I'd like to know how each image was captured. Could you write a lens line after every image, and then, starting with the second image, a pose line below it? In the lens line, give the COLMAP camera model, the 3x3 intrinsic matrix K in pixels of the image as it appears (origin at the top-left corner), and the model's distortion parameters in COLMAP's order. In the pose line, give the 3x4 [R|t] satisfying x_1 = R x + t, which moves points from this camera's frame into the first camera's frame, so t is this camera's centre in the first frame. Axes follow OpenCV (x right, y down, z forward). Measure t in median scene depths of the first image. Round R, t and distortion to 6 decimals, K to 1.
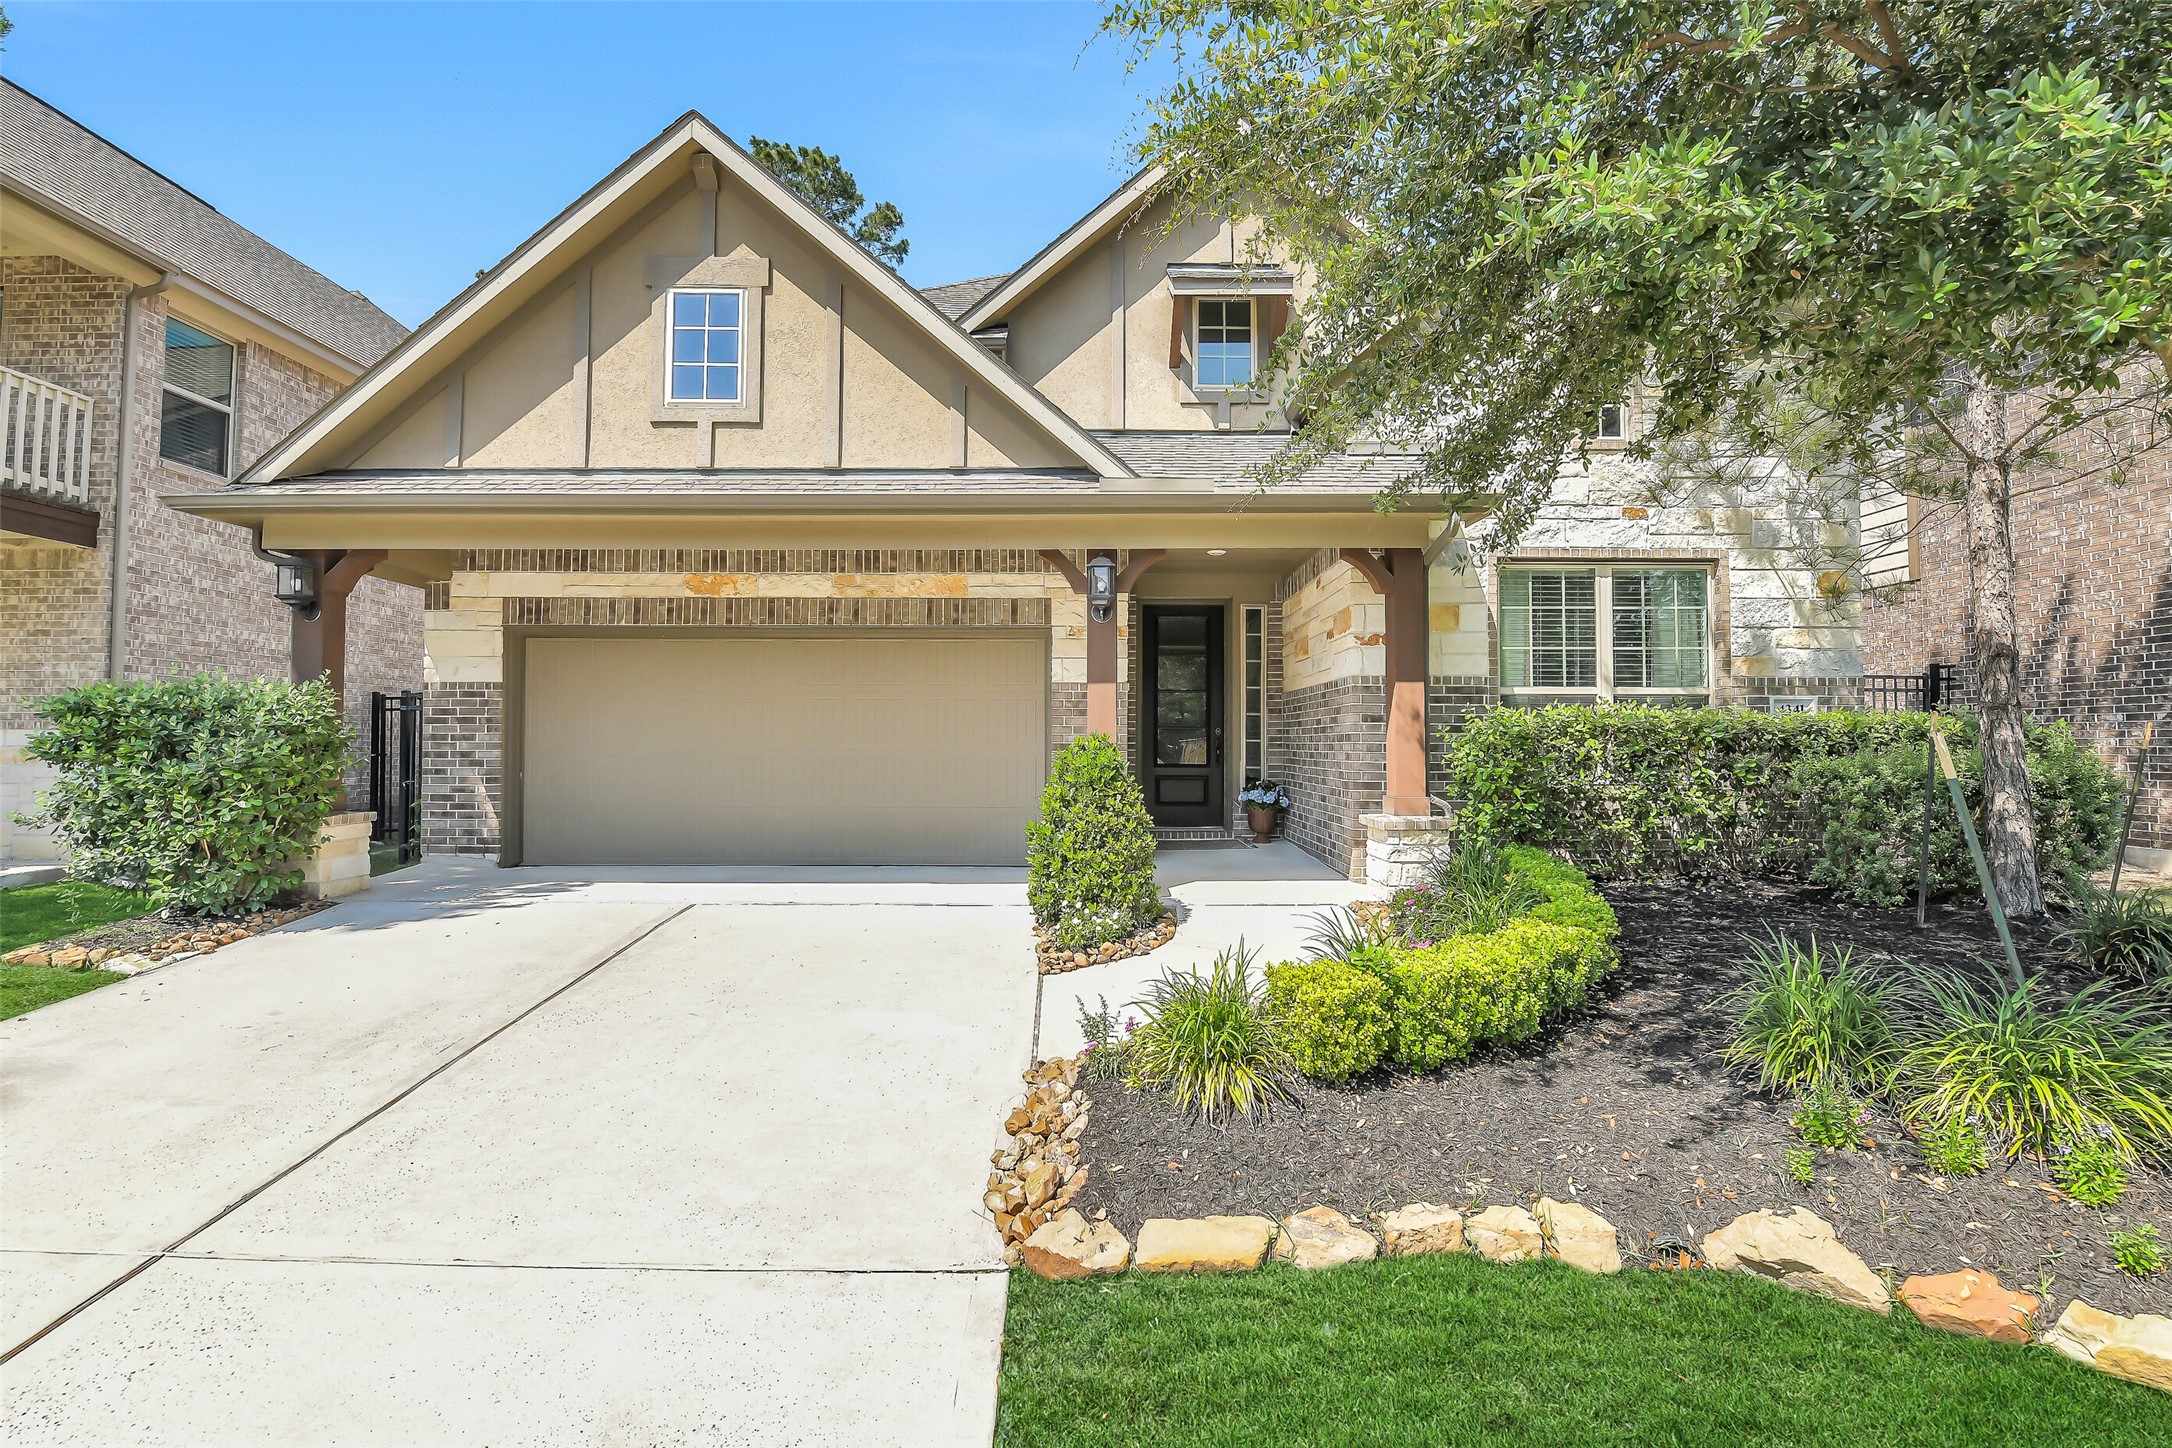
lens RADIAL K [[937.5, 0, 1086.0], [0, 937.5, 724.0], [0, 0, 1]] dist [0.013142, -0.005395]
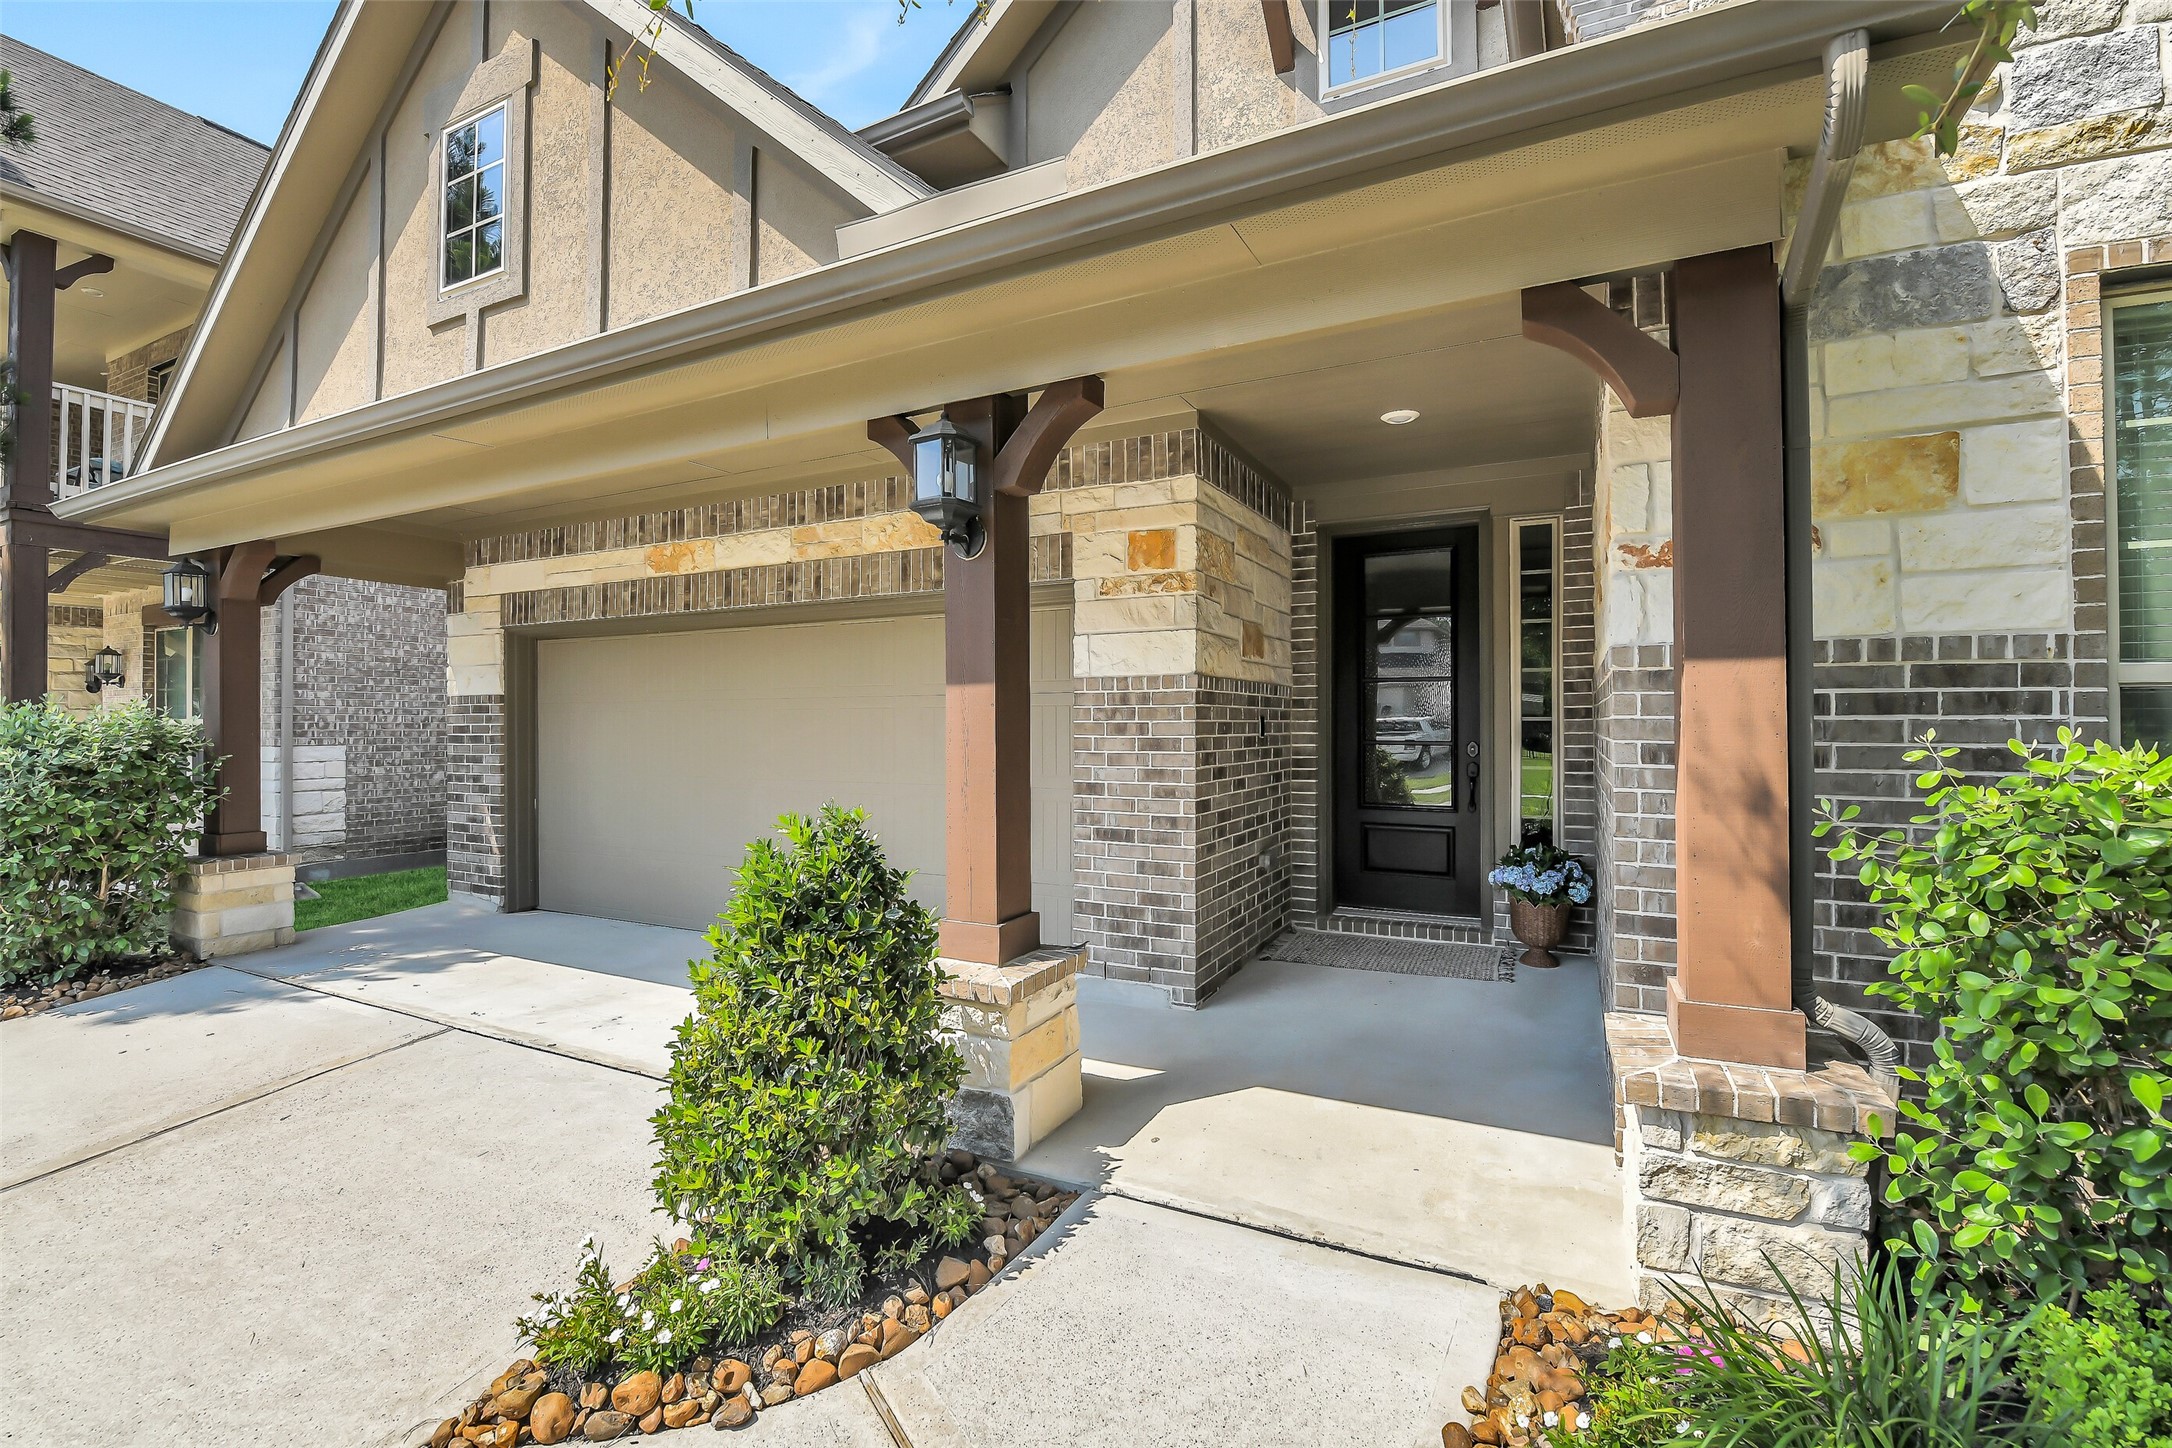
lens RADIAL K [[946.0, 0, 1090.7], [0, 946.0, 717.9], [0, 0, 1]] dist [0.015779, -0.012818]
pose [[0.890346, -0.007038, -0.455229, 0.240596], [0.014051, 0.999829, 0.012023, -0.025879], [0.455067, -0.017101, 0.890293, 0.479540]]
